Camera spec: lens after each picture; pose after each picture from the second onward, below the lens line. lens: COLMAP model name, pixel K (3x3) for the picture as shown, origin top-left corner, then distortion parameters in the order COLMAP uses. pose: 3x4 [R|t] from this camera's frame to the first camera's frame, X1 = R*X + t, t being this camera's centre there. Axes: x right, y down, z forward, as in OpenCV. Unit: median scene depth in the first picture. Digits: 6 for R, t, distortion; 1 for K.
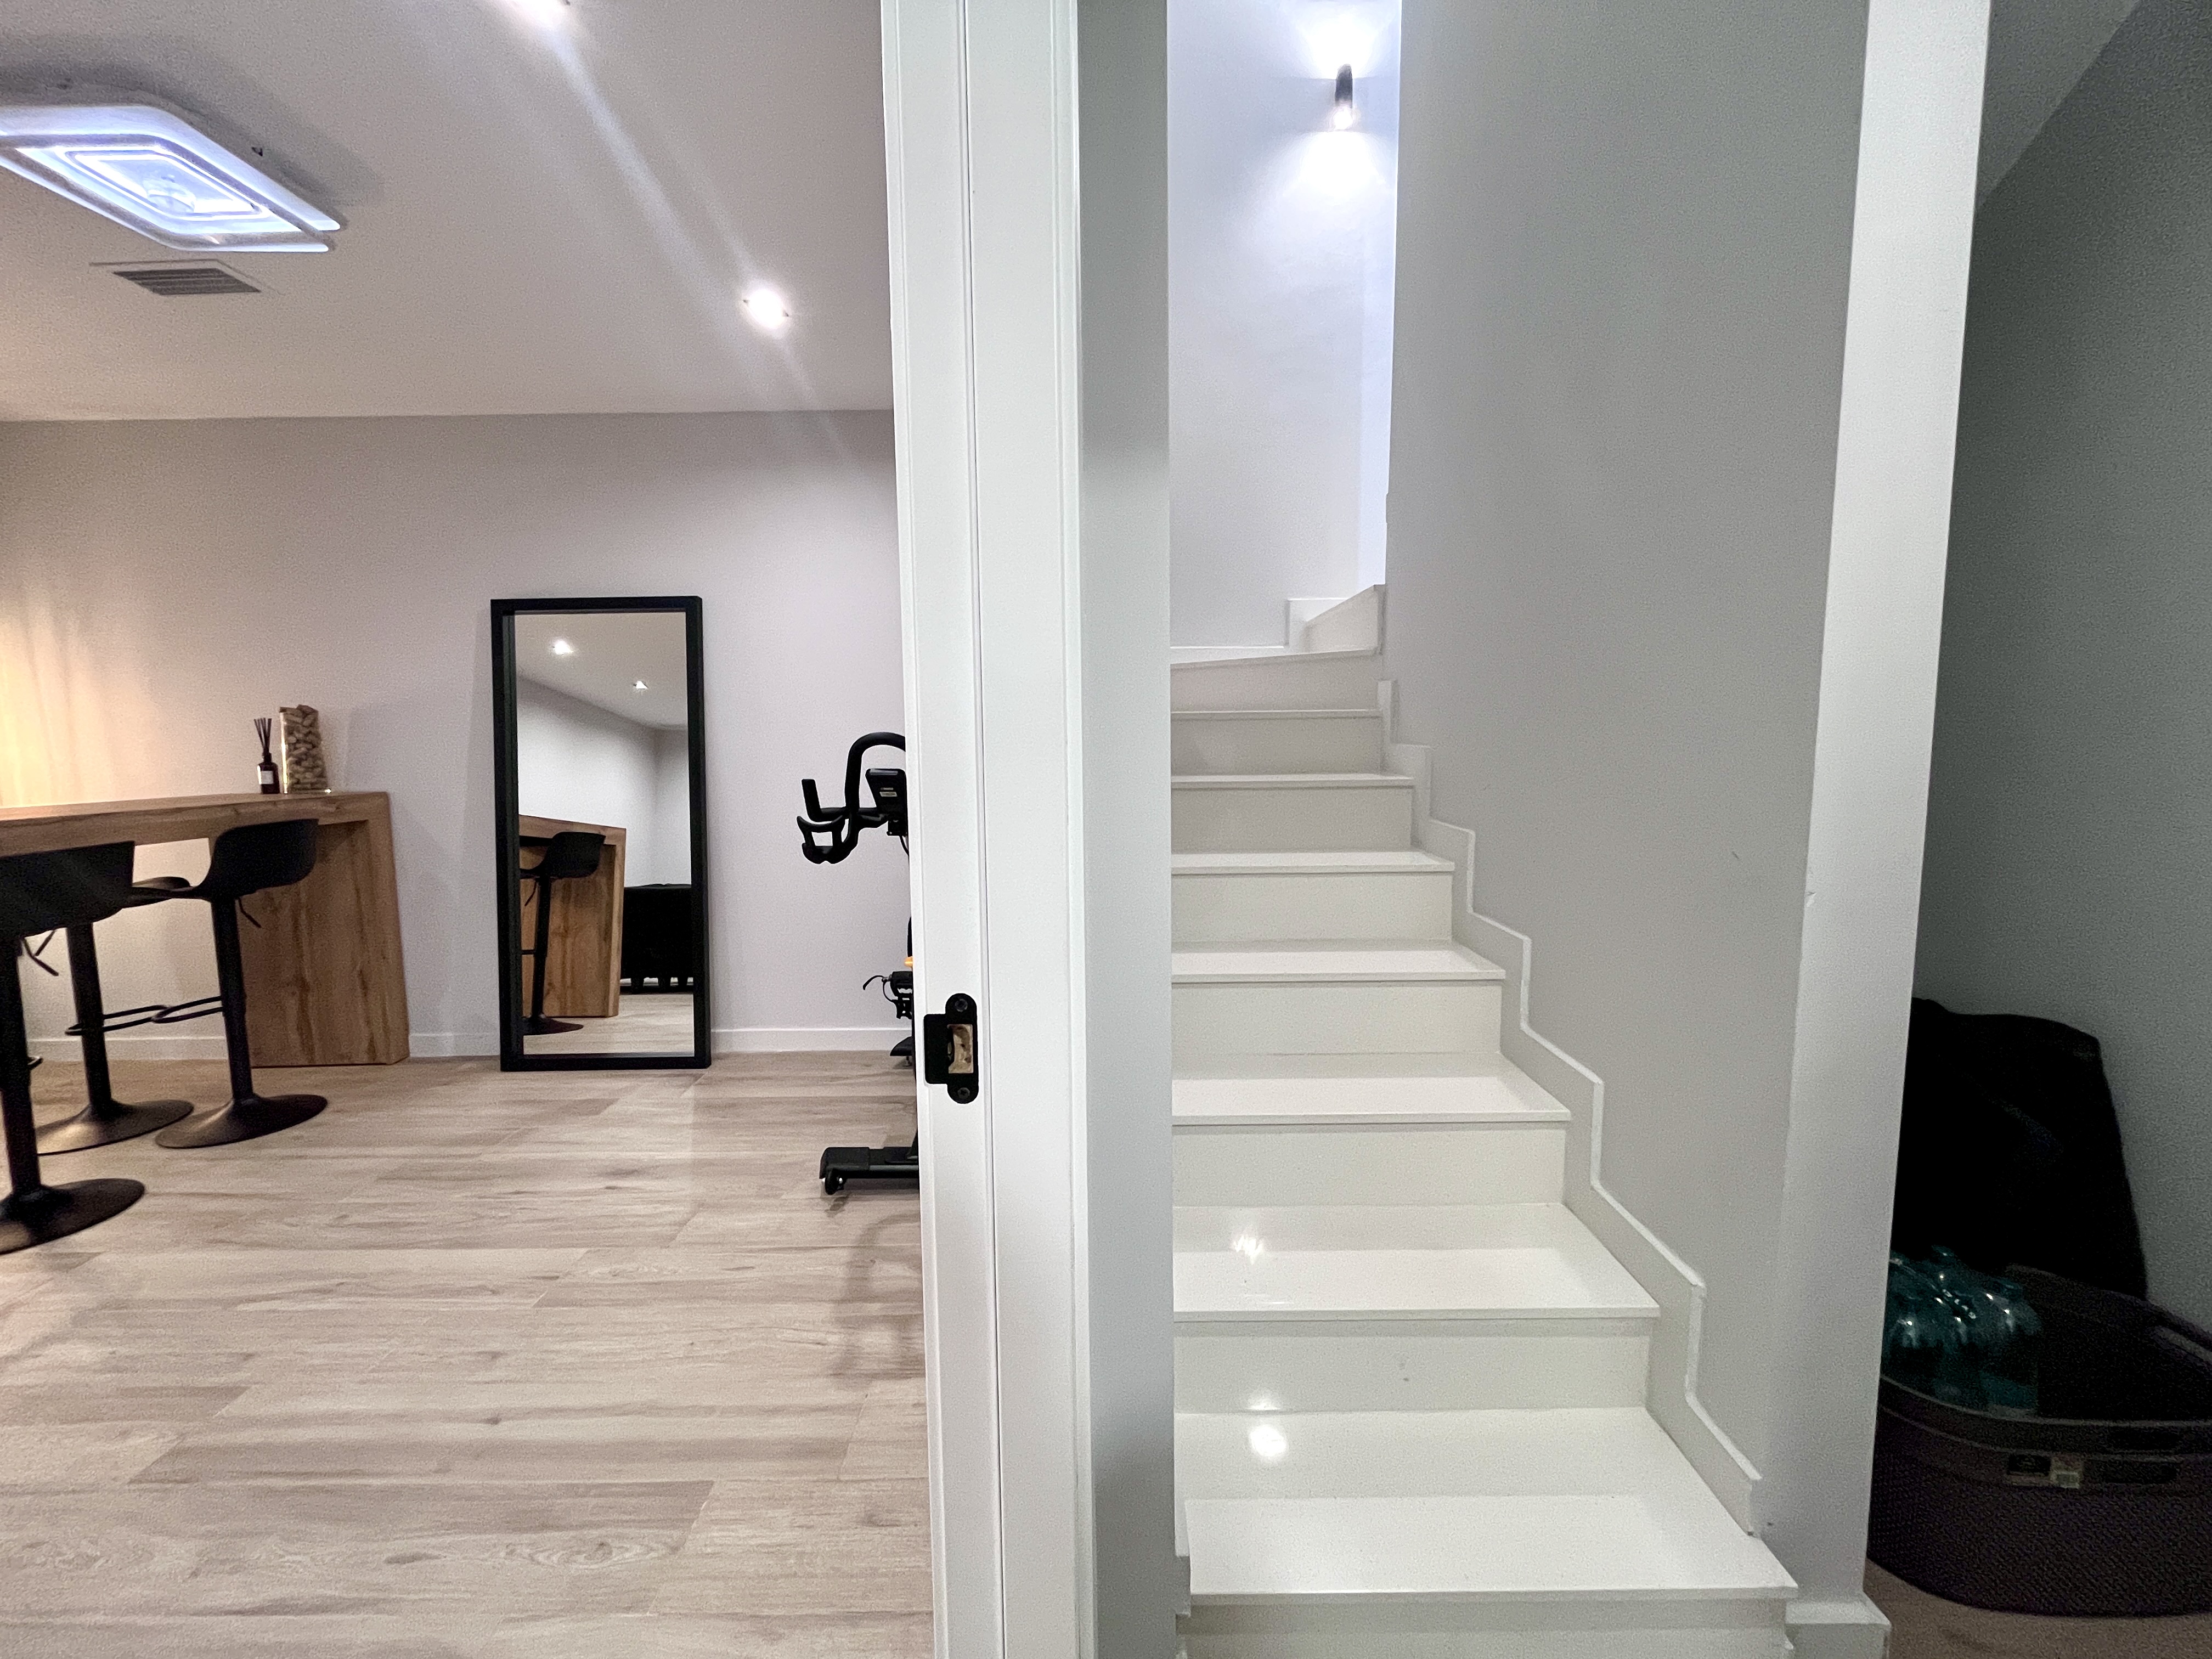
lens RADIAL K [[897.0, 0, 1104.0], [0, 897.0, 817.9], [0, 0, 1]] dist [0.001484, -0.000398]
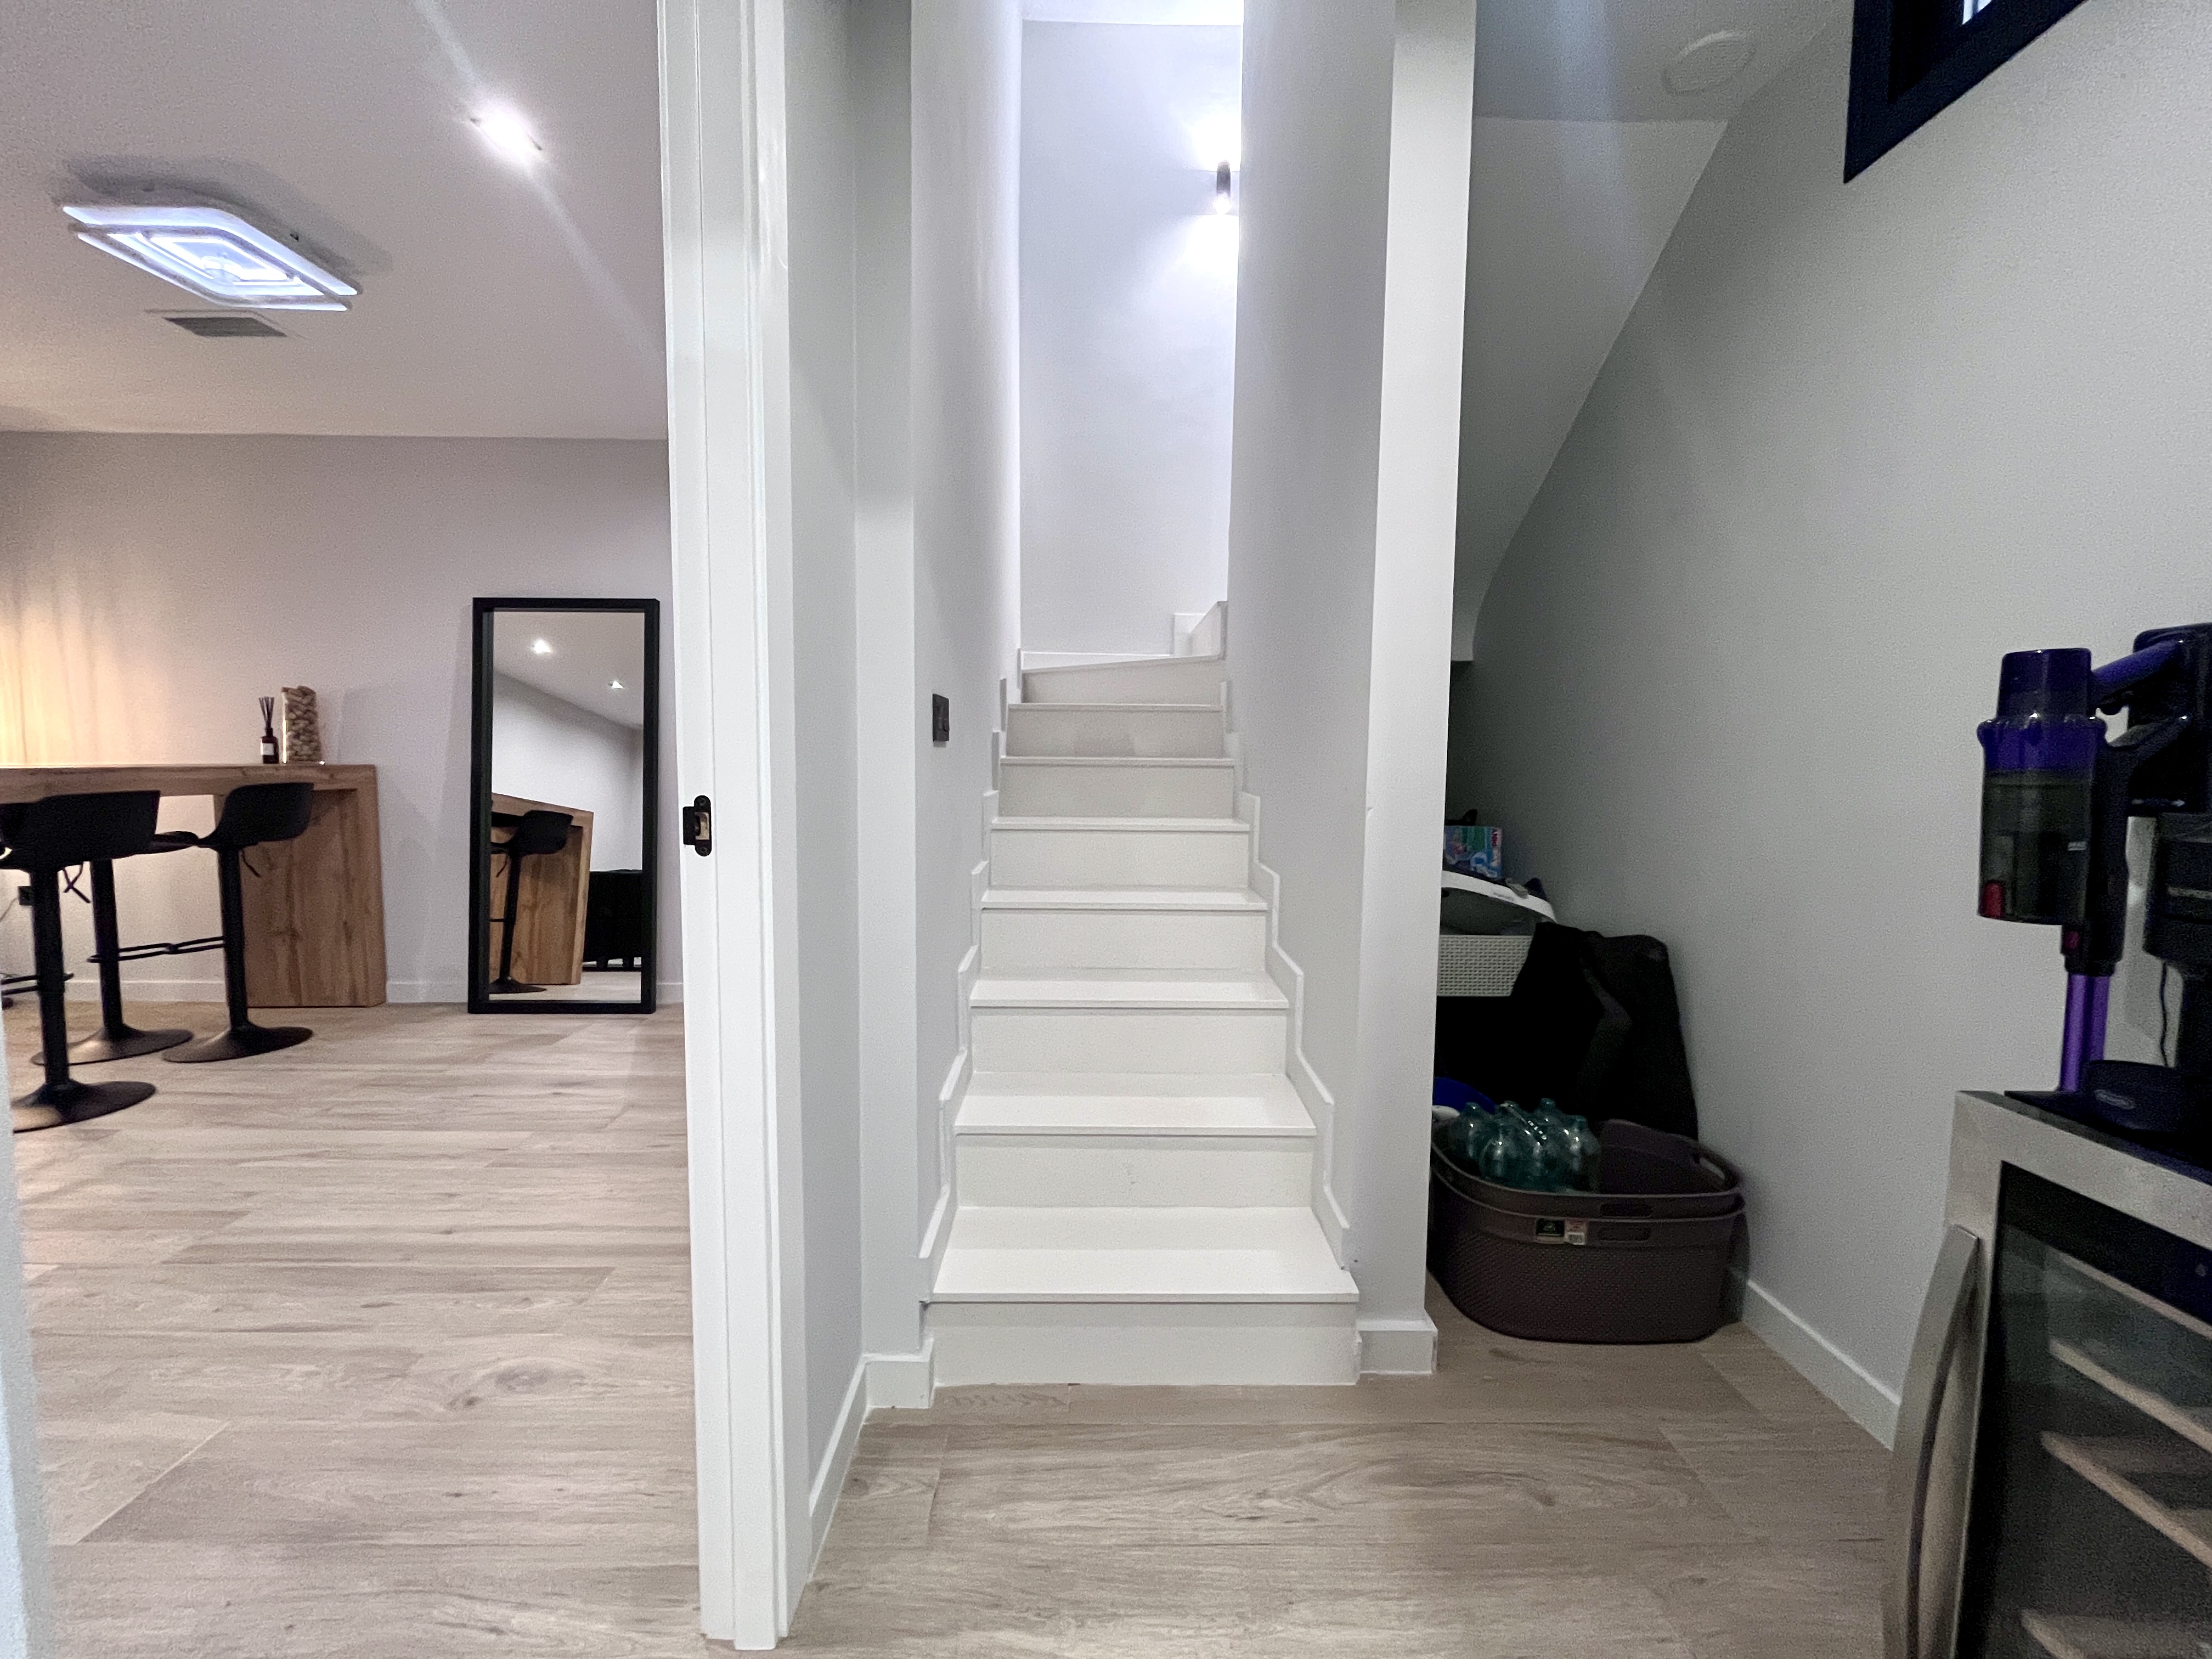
lens RADIAL K [[897.0, 0, 1103.7], [0, 897.0, 818.5], [0, 0, 1]] dist [0.001484, -0.000398]
pose [[0.999715, 0.019825, 0.013273, 0.157192], [-0.019550, 0.999598, -0.020521, 0.064683], [-0.013675, 0.020256, 0.999701, -0.210401]]
